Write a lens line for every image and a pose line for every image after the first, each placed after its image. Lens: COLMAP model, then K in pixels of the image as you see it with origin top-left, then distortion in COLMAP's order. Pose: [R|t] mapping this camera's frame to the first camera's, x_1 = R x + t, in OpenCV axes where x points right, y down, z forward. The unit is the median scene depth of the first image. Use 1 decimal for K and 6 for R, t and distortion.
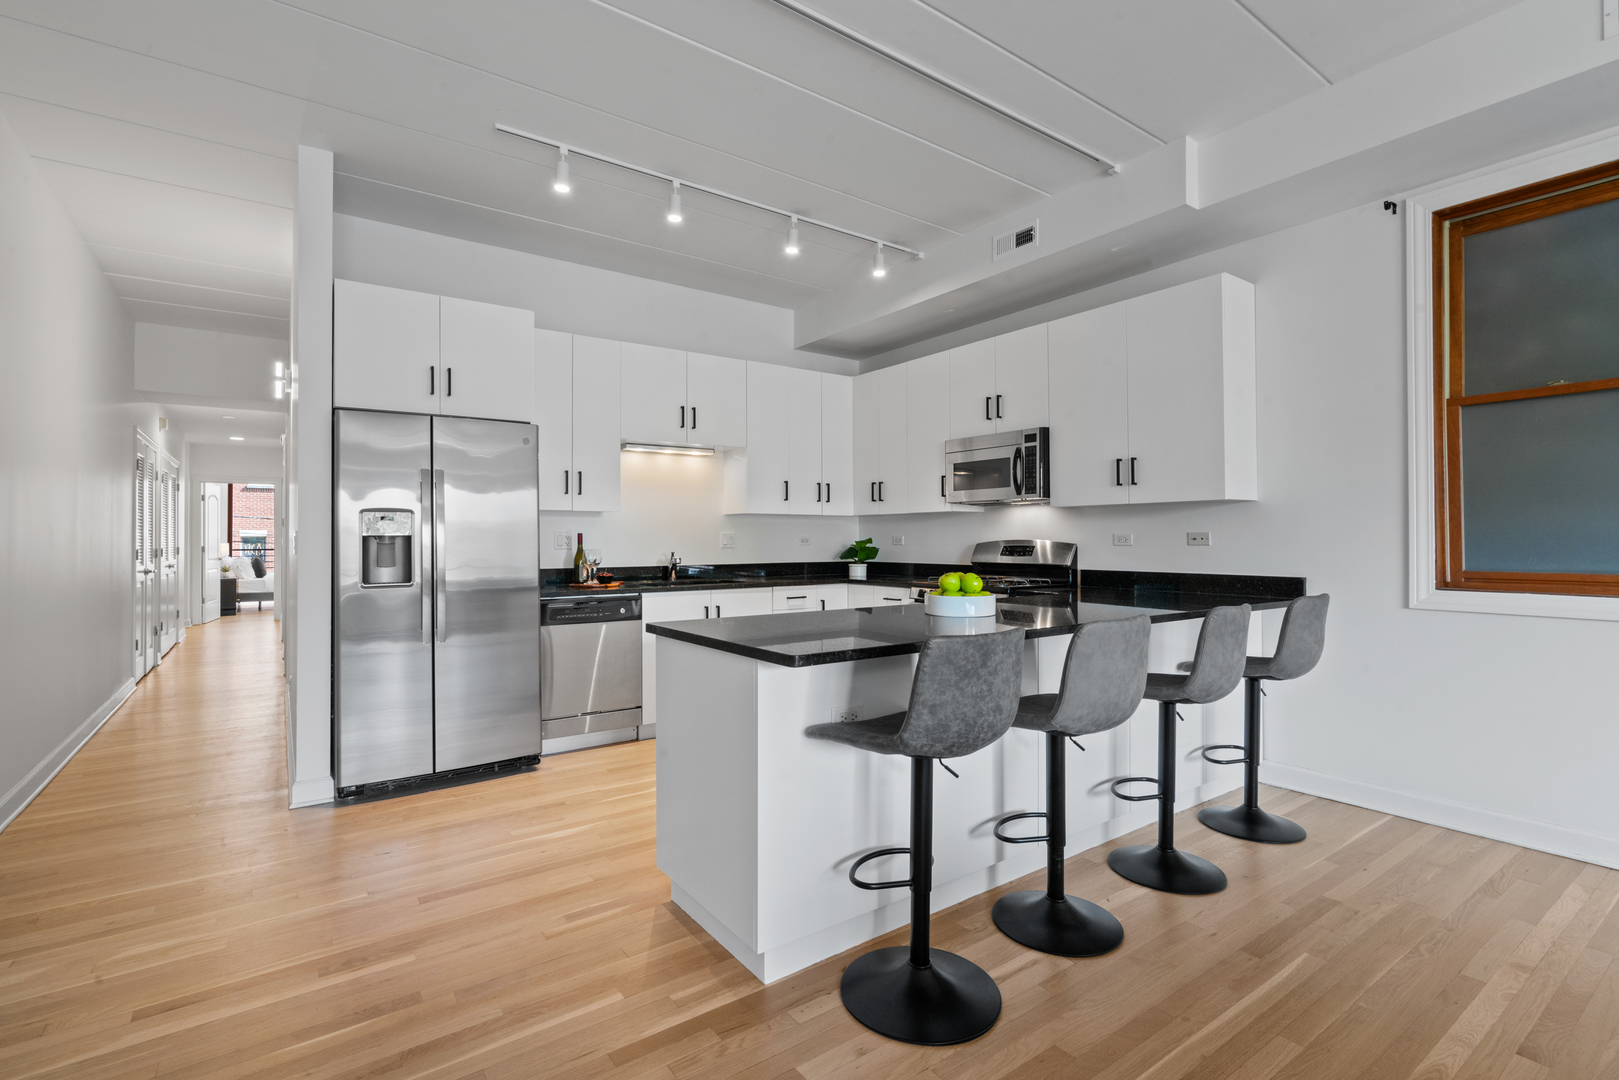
lens RADIAL K [[745.8, 0, 796.5], [0, 745.8, 528.6], [0, 0, 1]] dist [-0.003814, 0.000040]
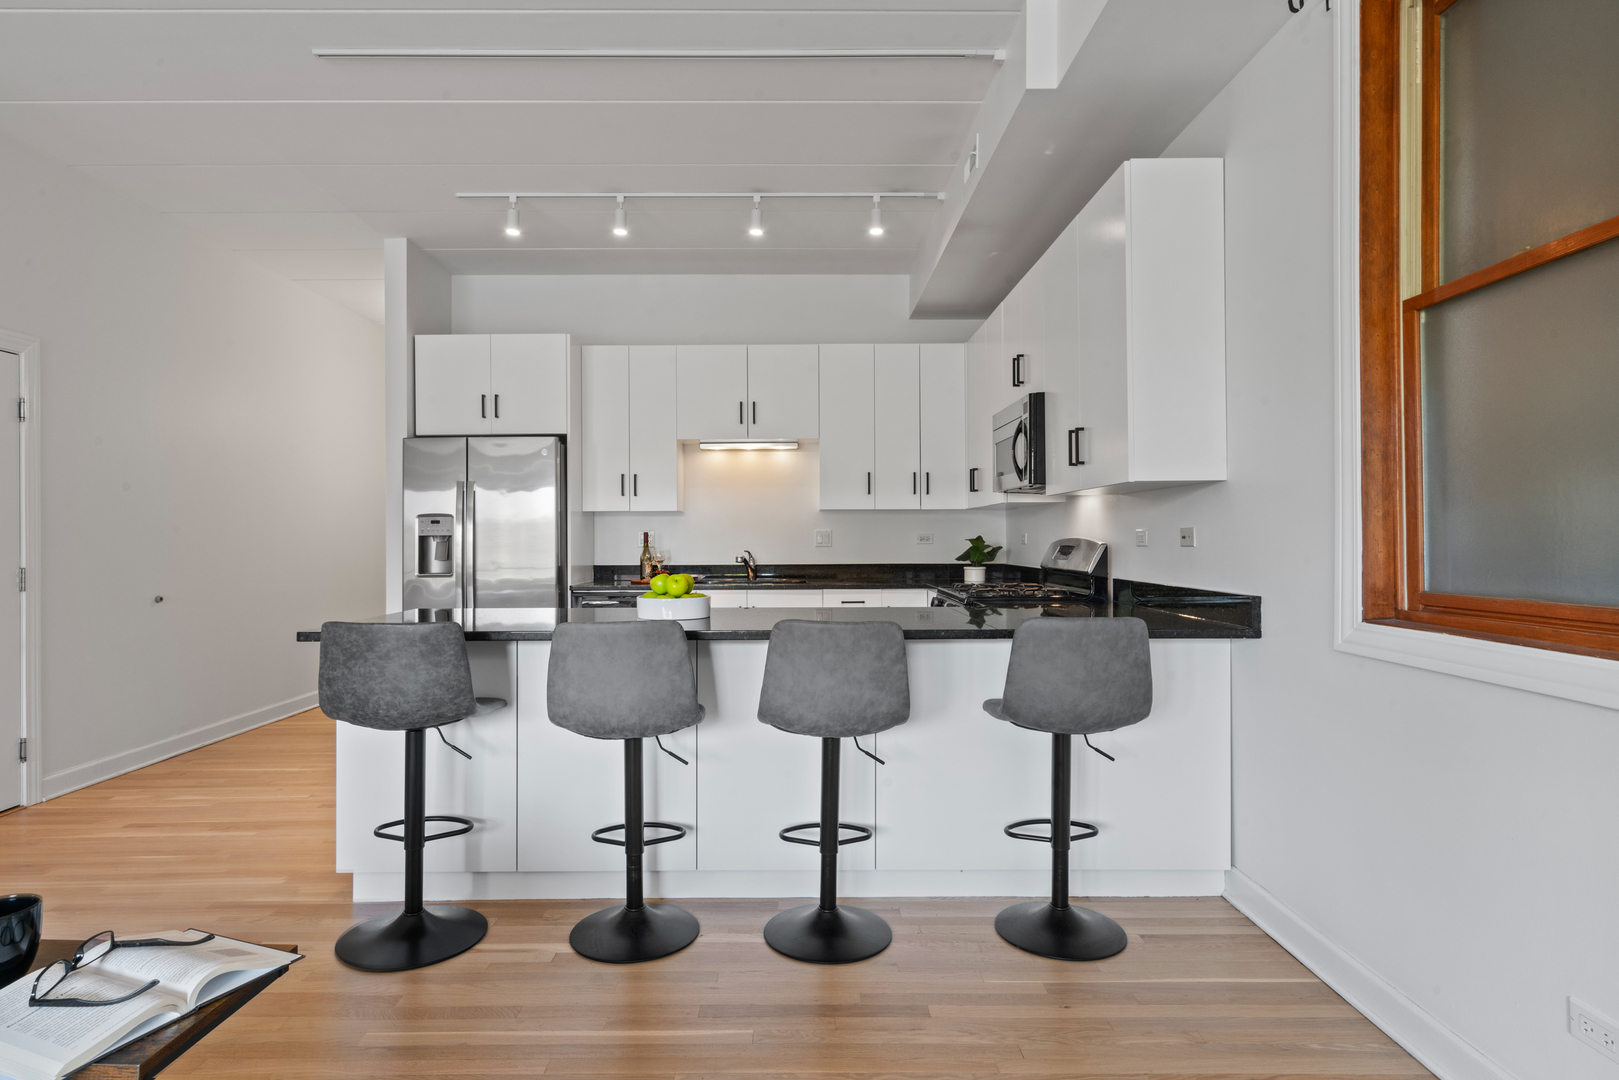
lens RADIAL K [[877.7, 0, 802.6], [0, 877.7, 532.2], [0, 0, 1]] dist [0.004908, 0.001509]
pose [[0.820172, -0.004350, -0.572101, 0.631732], [0.010601, 0.999915, 0.007595, -0.000658], [0.572019, -0.012294, 0.820148, 0.108227]]
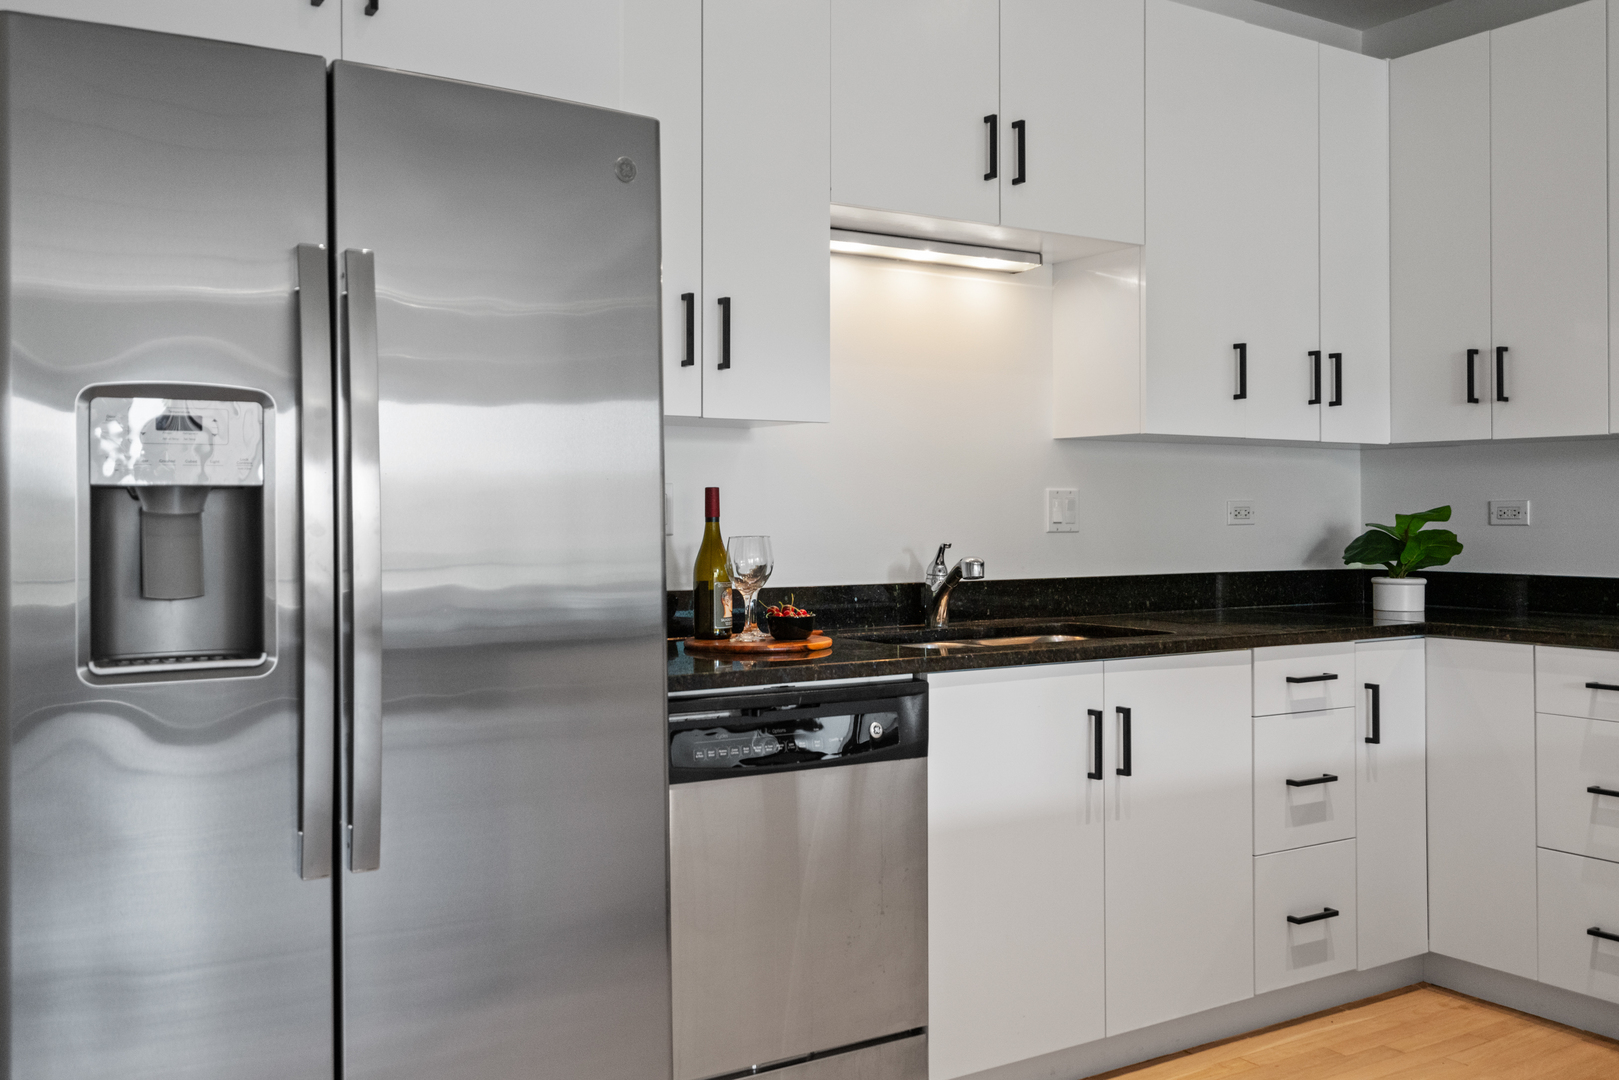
lens RADIAL K [[1441.3, 0, 803.7], [0, 1441.3, 493.2], [0, 0, 1]] dist [0.020585, 0.005240]
pose [[0.999457, 0.002434, -0.032869, -0.238146], [-0.002450, 0.999997, -0.000454, 0.009515], [0.032867, 0.000534, 0.999460, 0.375569]]
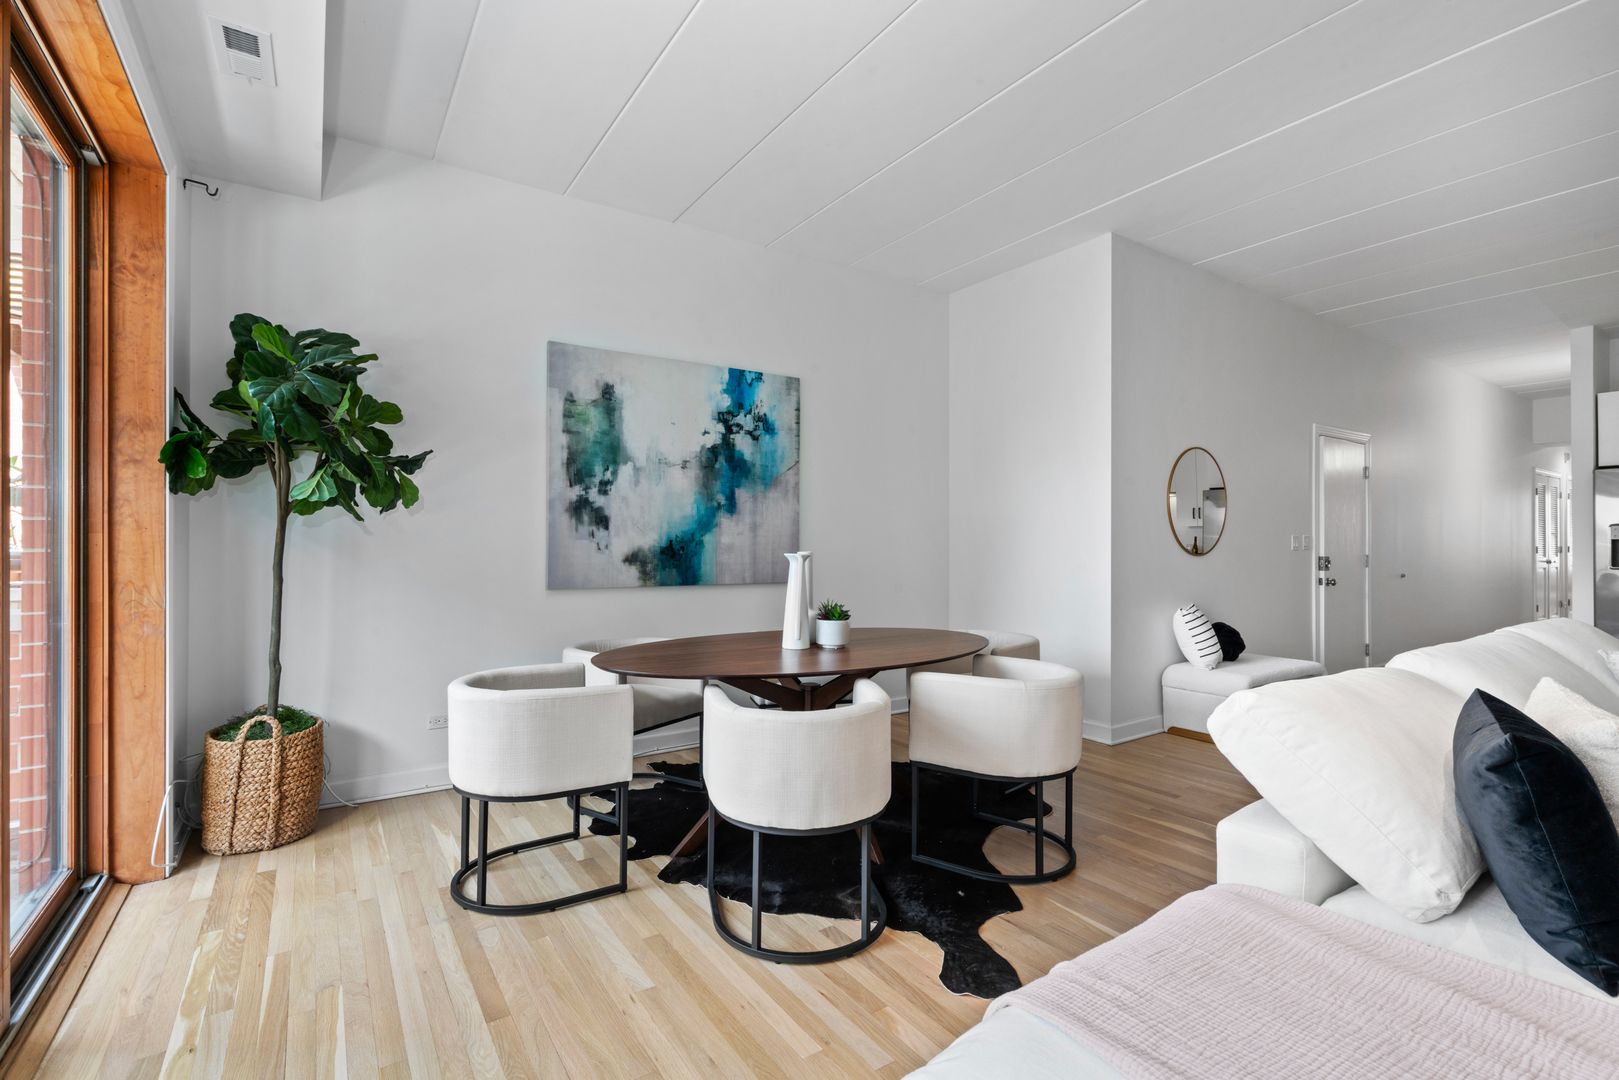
lens RADIAL K [[739.5, 0, 806.6], [0, 739.5, 524.6], [0, 0, 1]] dist [-0.007370, 0.000132]
pose [[-0.020031, -0.012059, -0.999727, 0.917654], [0.007464, 0.999898, -0.012210, -0.014123], [0.999771, -0.007707, -0.019939, -0.671224]]
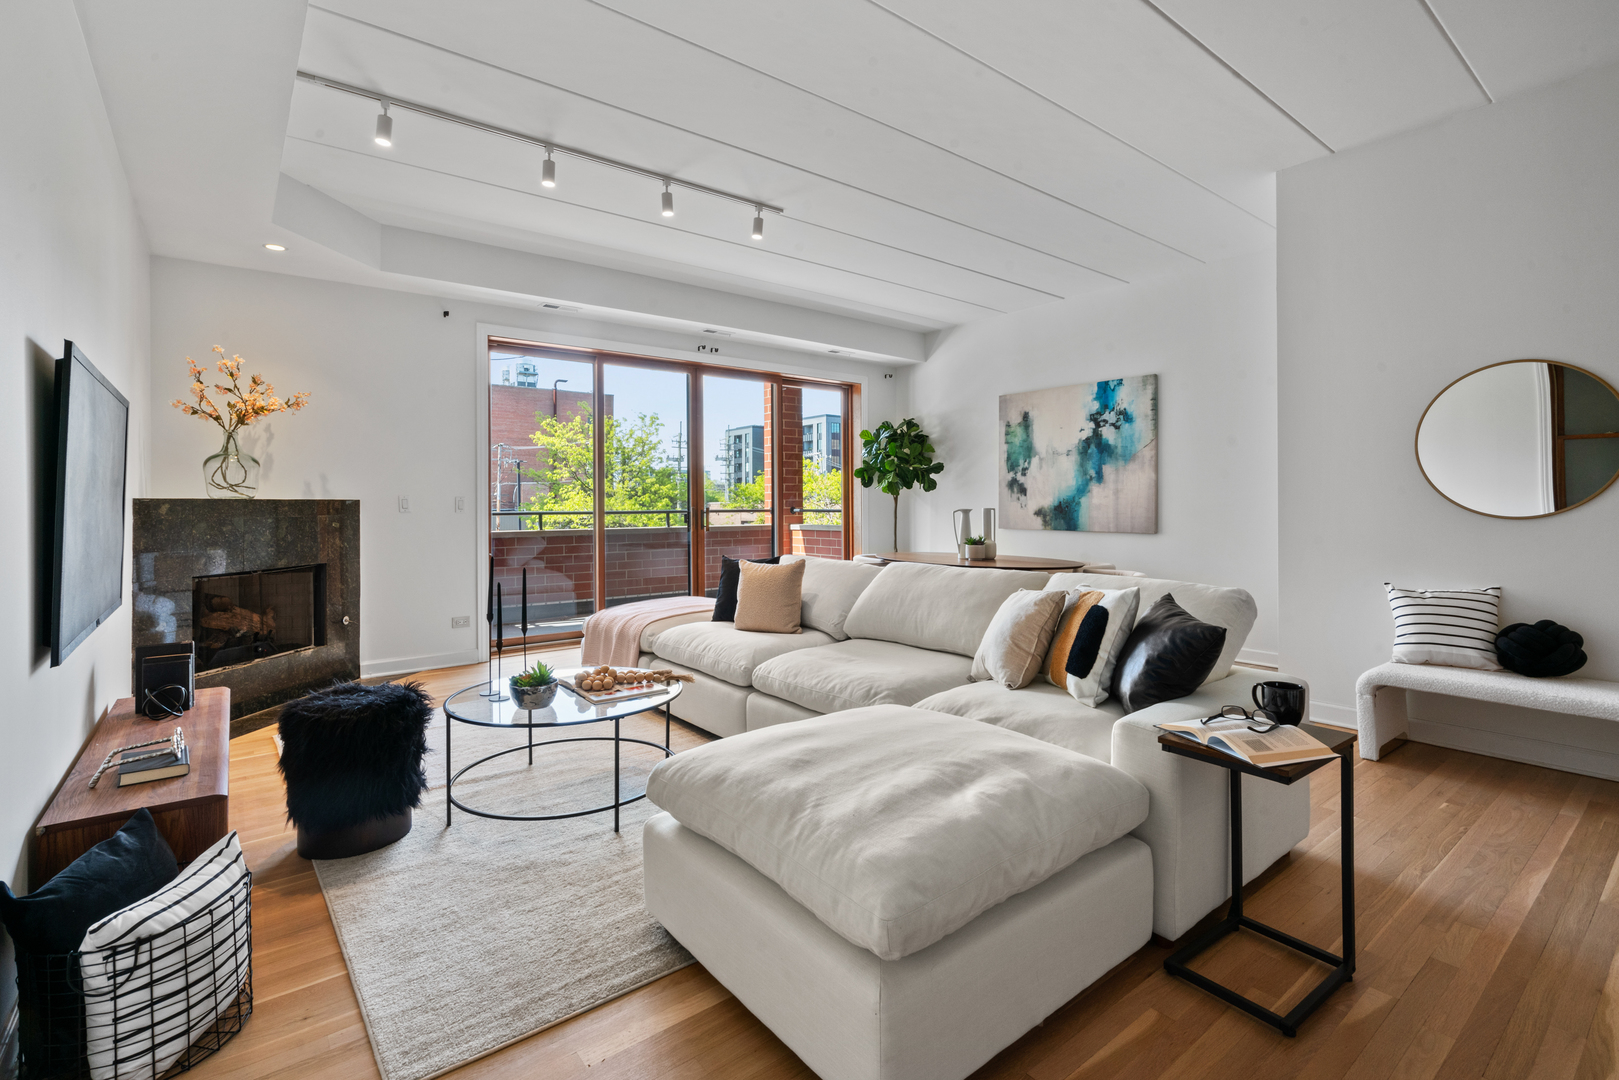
lens RADIAL K [[736.9, 0, 803.8], [0, 736.9, 502.5], [0, 0, 1]] dist [-0.003287, 0.000383]
pose [[-0.998921, 0.009946, -0.045368, 0.569770], [0.010570, 0.999852, -0.013539, 0.009441], [0.045227, -0.014004, -0.998879, 0.597572]]
